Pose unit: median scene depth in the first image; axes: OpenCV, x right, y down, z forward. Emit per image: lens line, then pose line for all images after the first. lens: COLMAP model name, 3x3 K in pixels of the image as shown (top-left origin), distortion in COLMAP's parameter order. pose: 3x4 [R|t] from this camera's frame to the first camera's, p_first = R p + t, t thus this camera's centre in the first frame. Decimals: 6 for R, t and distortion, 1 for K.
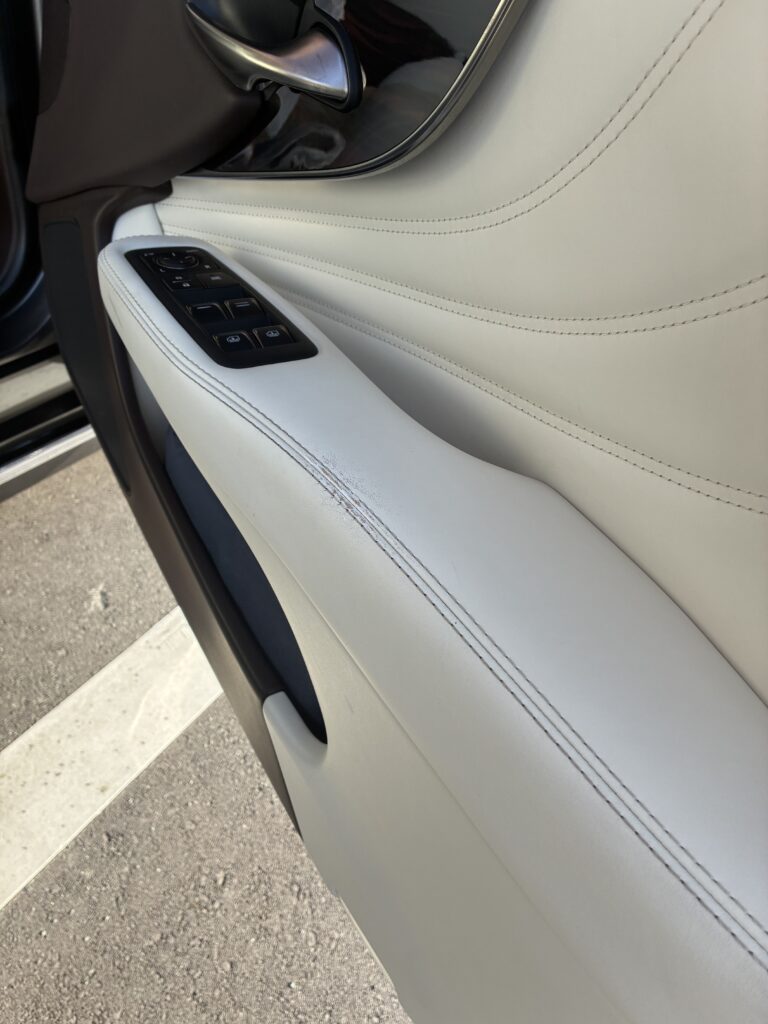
lens RADIAL K [[781.9, 0, 378.5], [0, 781.9, 511.4], [0, 0, 1]] dist [0.040279, -0.053715]
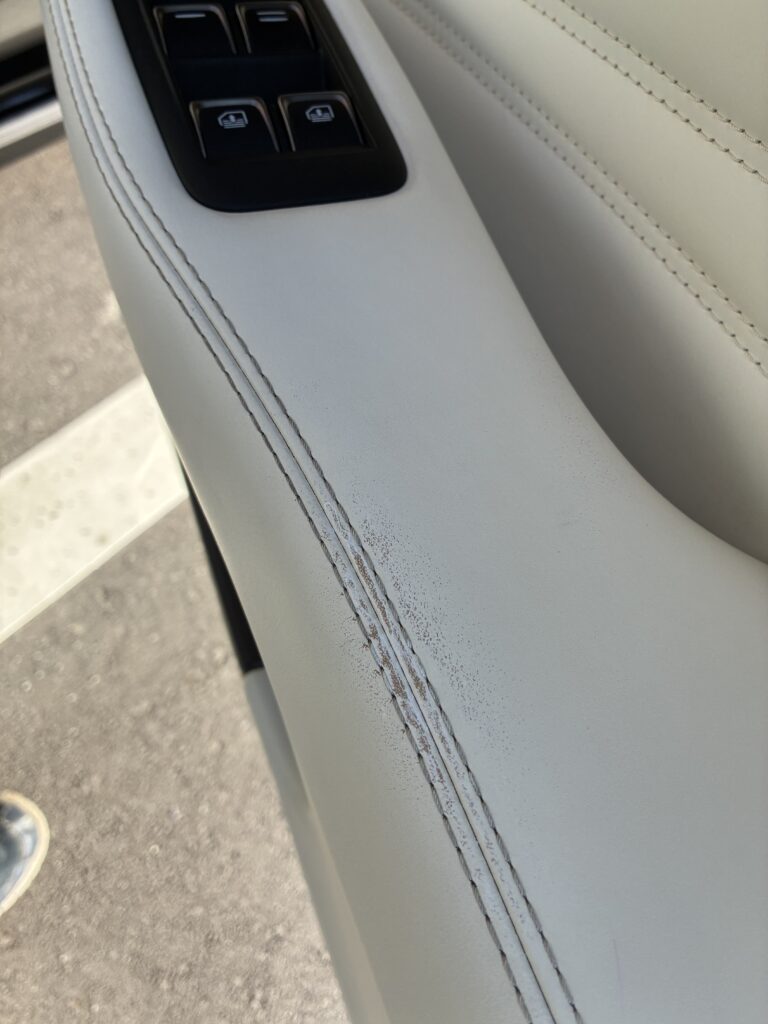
lens RADIAL K [[799.2, 0, 384.0], [0, 799.2, 512.0], [0, 0, 1]] dist [-0.005303, -0.000291]
pose [[0.981785, 0.188434, -0.024316, -0.019046], [-0.163927, 0.904808, 0.393002, -0.095794], [0.096056, -0.381857, 0.919216, 0.221171]]
